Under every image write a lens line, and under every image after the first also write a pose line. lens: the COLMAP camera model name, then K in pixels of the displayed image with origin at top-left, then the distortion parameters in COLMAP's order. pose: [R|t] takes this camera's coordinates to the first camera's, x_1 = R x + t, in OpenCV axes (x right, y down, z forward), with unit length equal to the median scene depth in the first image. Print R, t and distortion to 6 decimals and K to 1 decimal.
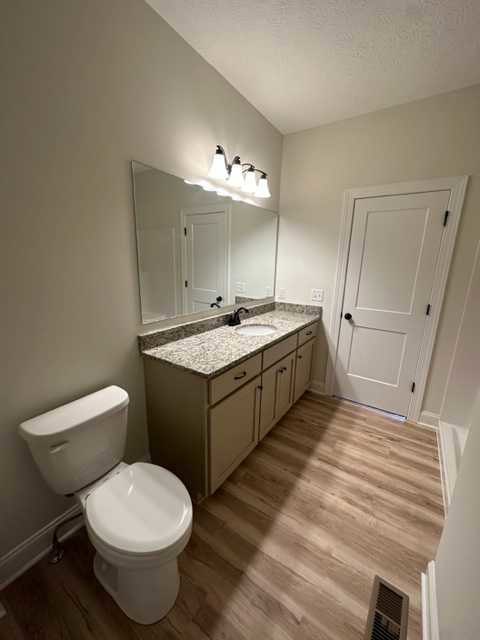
lens RADIAL K [[255.2, 0, 240.0], [0, 255.2, 320.0], [0, 0, 1]] dist [-0.001695, 0.000238]
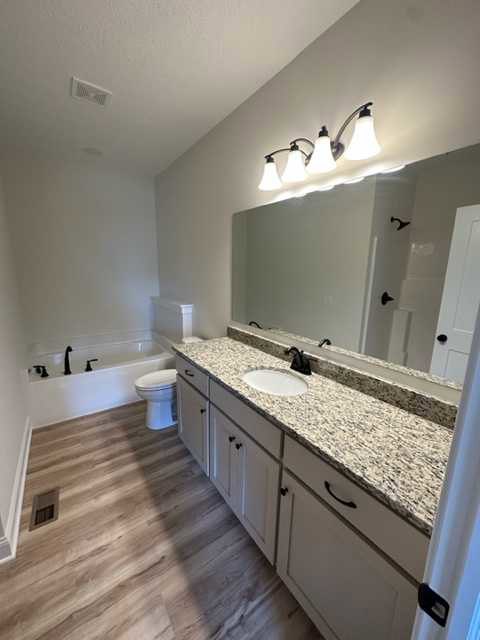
lens RADIAL K [[255.2, 0, 240.0], [0, 255.2, 320.0], [0, 0, 1]] dist [-0.001695, 0.000238]
pose [[-0.351574, 0.147311, -0.924497, 0.885680], [-0.239523, 0.940517, 0.240951, -0.320324], [0.905000, 0.306150, -0.295376, 1.352556]]
